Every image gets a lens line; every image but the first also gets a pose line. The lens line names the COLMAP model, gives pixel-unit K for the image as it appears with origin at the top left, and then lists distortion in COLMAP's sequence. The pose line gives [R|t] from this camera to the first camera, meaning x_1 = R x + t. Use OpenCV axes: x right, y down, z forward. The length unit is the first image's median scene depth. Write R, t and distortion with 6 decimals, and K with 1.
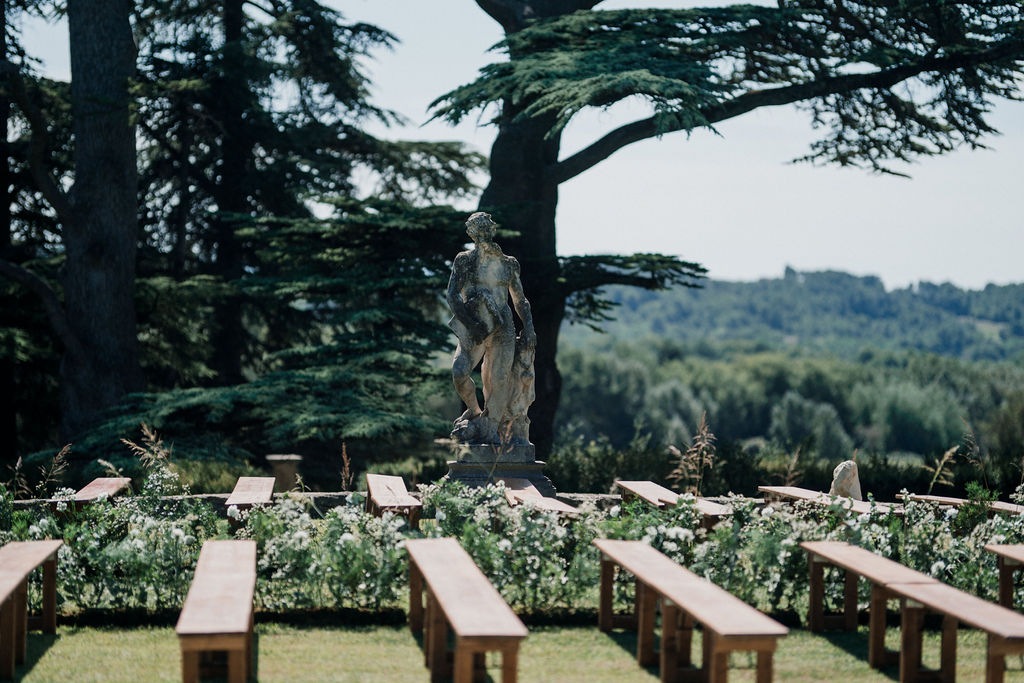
lens RADIAL K [[3086.2, 0, 511.9], [0, 3086.2, 340.9], [0, 0, 1]] dist [0.086986, 0.000000]
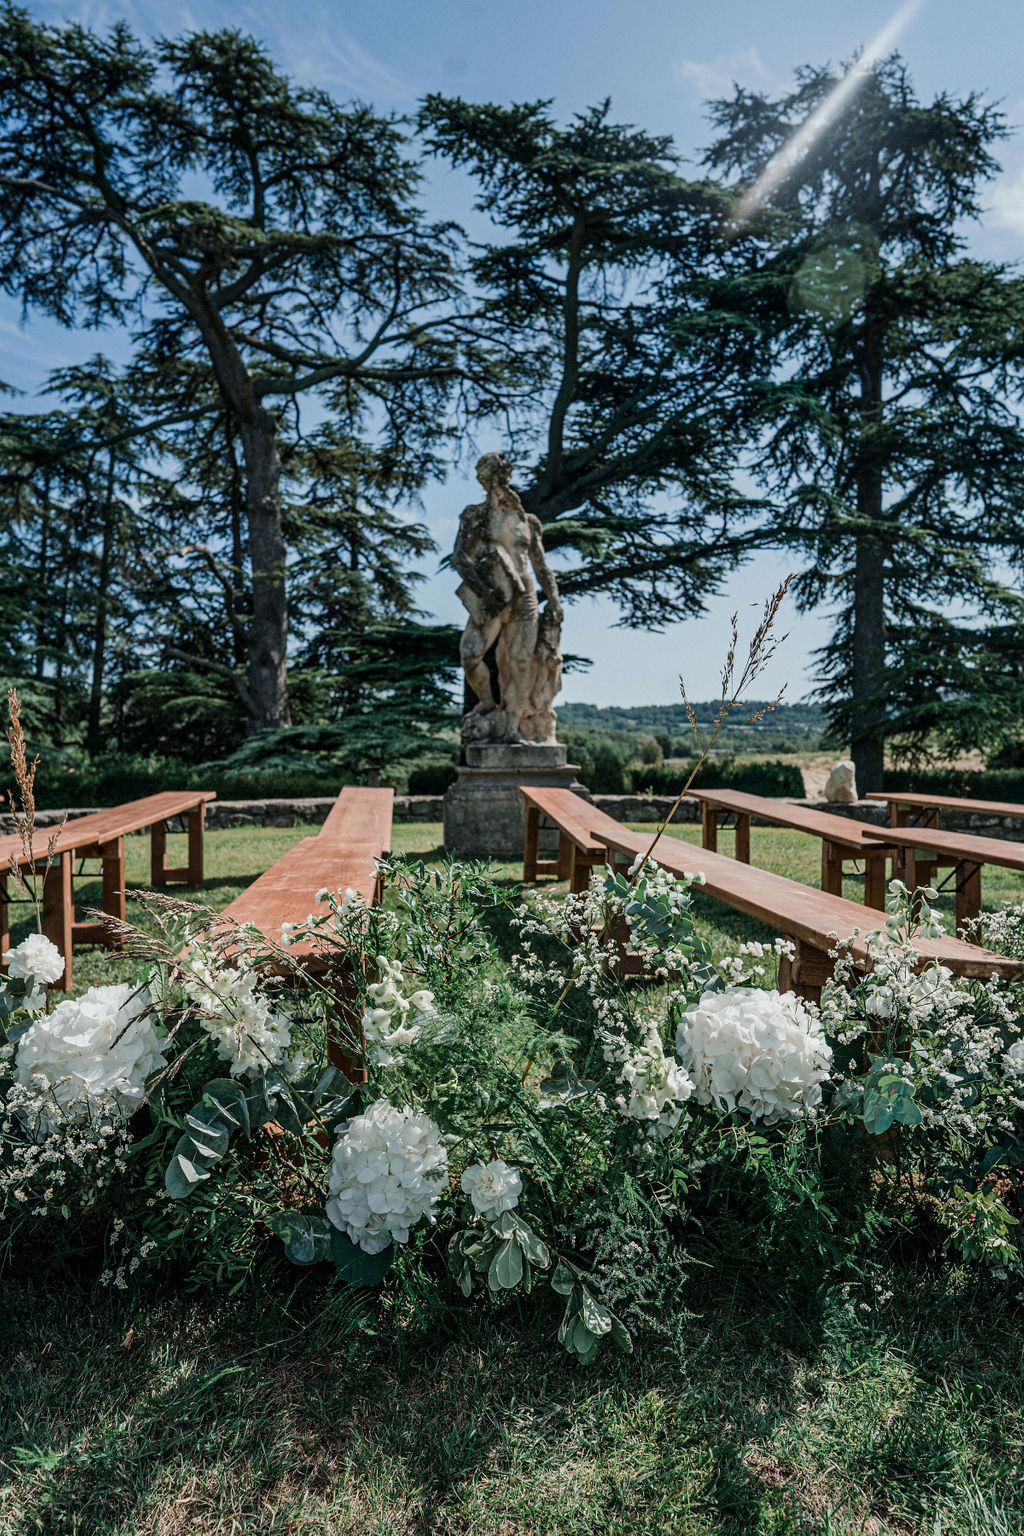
lens RADIAL K [[1024.0, 0, 512.5], [0, 1024.0, 763.2], [0, 0, 1]] dist [-0.003629, 0.003148]
pose [[0.999143, -0.012200, 0.039561, -0.006621], [0.010851, 0.999358, 0.034150, 0.011592], [-0.039952, -0.033692, 0.998633, 0.293889]]
